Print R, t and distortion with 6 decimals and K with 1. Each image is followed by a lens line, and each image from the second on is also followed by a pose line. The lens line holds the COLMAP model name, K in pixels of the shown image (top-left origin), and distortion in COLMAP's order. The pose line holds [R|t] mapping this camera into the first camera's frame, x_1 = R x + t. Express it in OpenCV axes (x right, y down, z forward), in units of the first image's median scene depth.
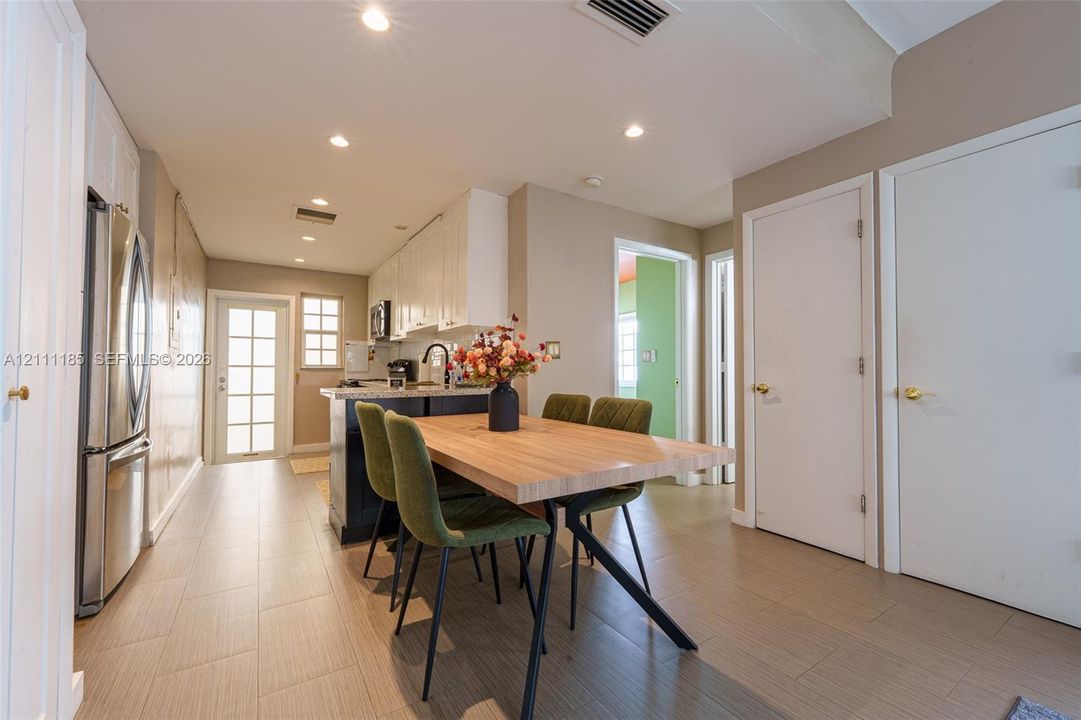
lens RADIAL K [[438.6, 0, 541.8], [0, 438.6, 361.6], [0, 0, 1]] dist [0.001310, -0.001949]
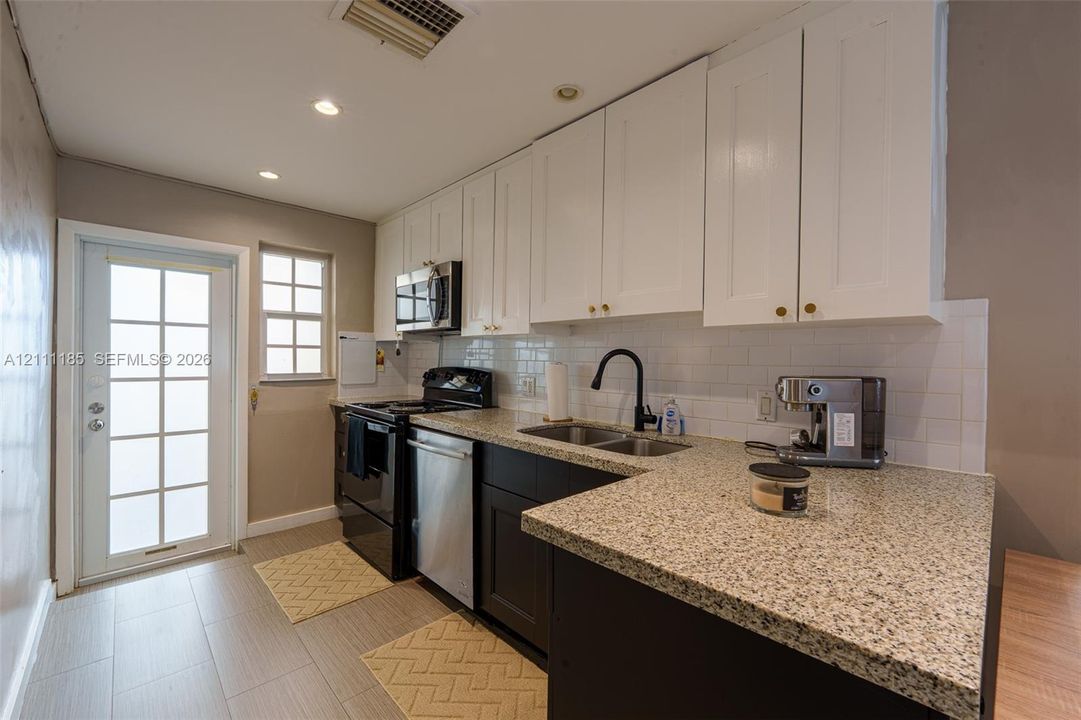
lens RADIAL K [[438.6, 0, 536.7], [0, 438.6, 360.2], [0, 0, 1]] dist [0.001310, -0.001949]
pose [[0.983468, 0.008639, 0.180877, -0.325619], [-0.013565, 0.999570, 0.026015, -0.031557], [-0.180574, -0.028039, 0.983162, 0.420324]]
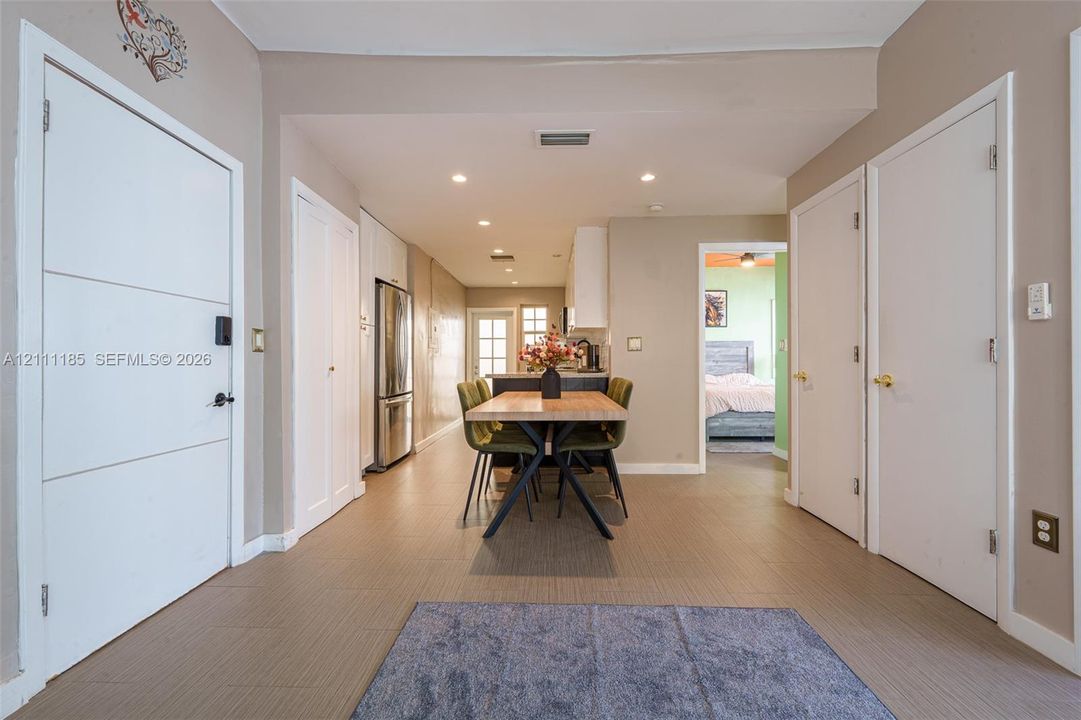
lens RADIAL K [[438.6, 0, 537.3], [0, 438.6, 360.1], [0, 0, 1]] dist [0.001310, -0.001949]
pose [[0.821028, -0.004221, -0.570873, 0.305607], [0.015498, 0.999769, 0.014897, -0.001594], [0.570678, -0.021078, 0.820903, -0.122277]]
